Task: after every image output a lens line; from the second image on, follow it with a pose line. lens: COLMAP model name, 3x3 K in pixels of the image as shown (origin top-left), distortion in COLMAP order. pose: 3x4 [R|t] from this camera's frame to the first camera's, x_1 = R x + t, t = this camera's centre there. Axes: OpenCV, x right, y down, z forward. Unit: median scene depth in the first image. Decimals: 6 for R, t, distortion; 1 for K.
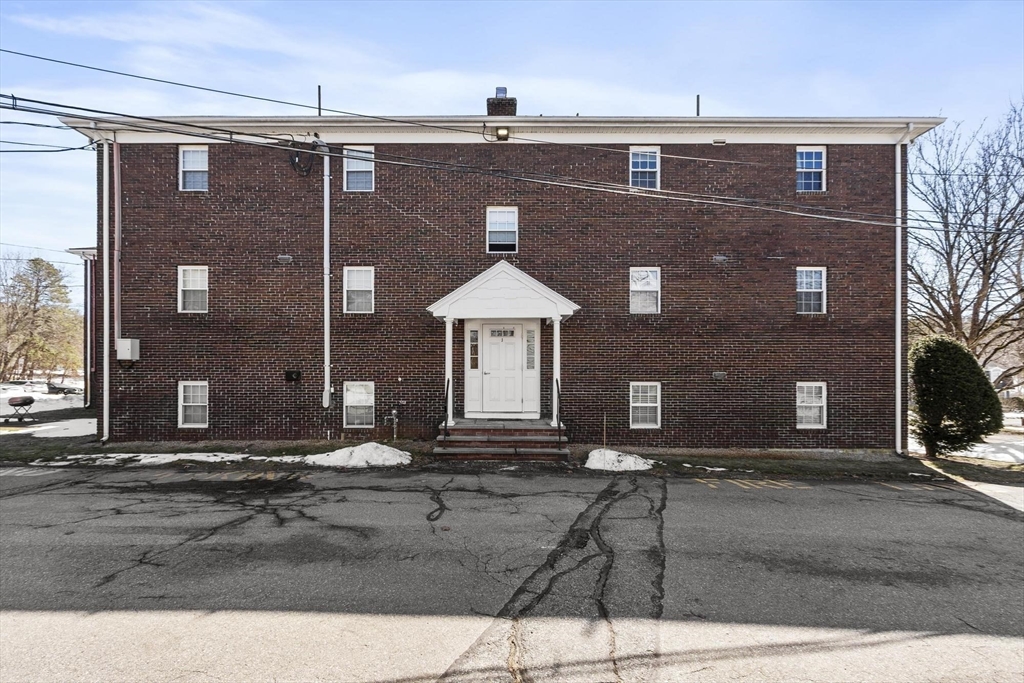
lens RADIAL K [[444.4, 0, 504.9], [0, 444.4, 341.5], [0, 0, 1]] dist [-0.000147, -0.000166]
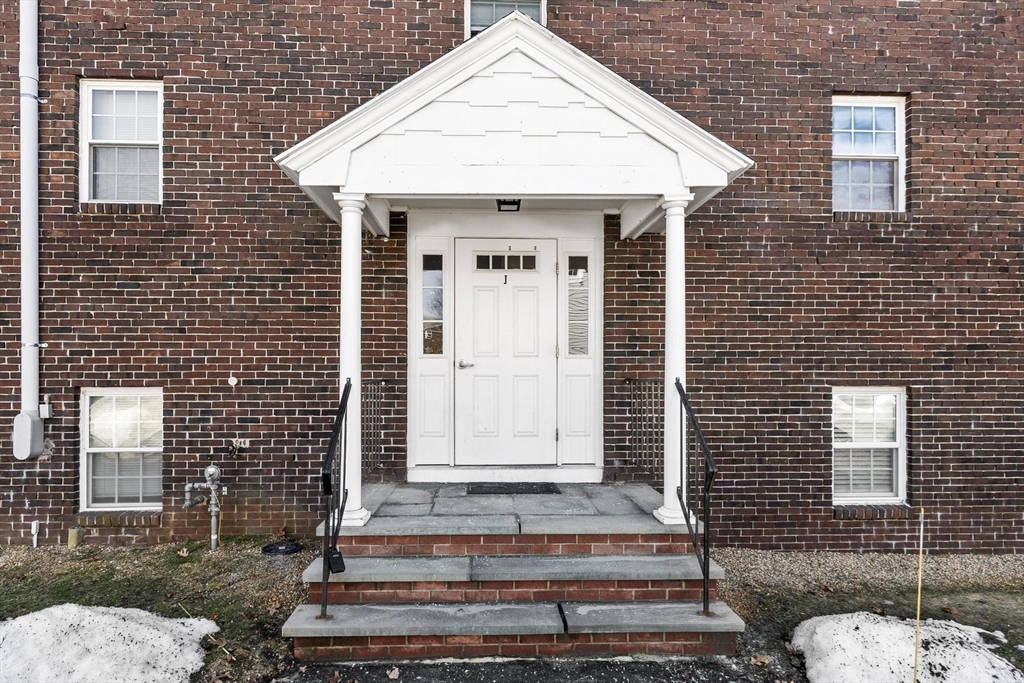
lens RADIAL K [[887.1, 0, 534.9], [0, 887.1, 317.7], [0, 0, 1]] dist [0.003782, 0.003301]
pose [[0.999268, 0.000950, 0.038256, -0.010224], [-0.001488, 0.999900, 0.014061, 0.019380], [-0.038239, -0.014107, 0.999169, 0.231027]]
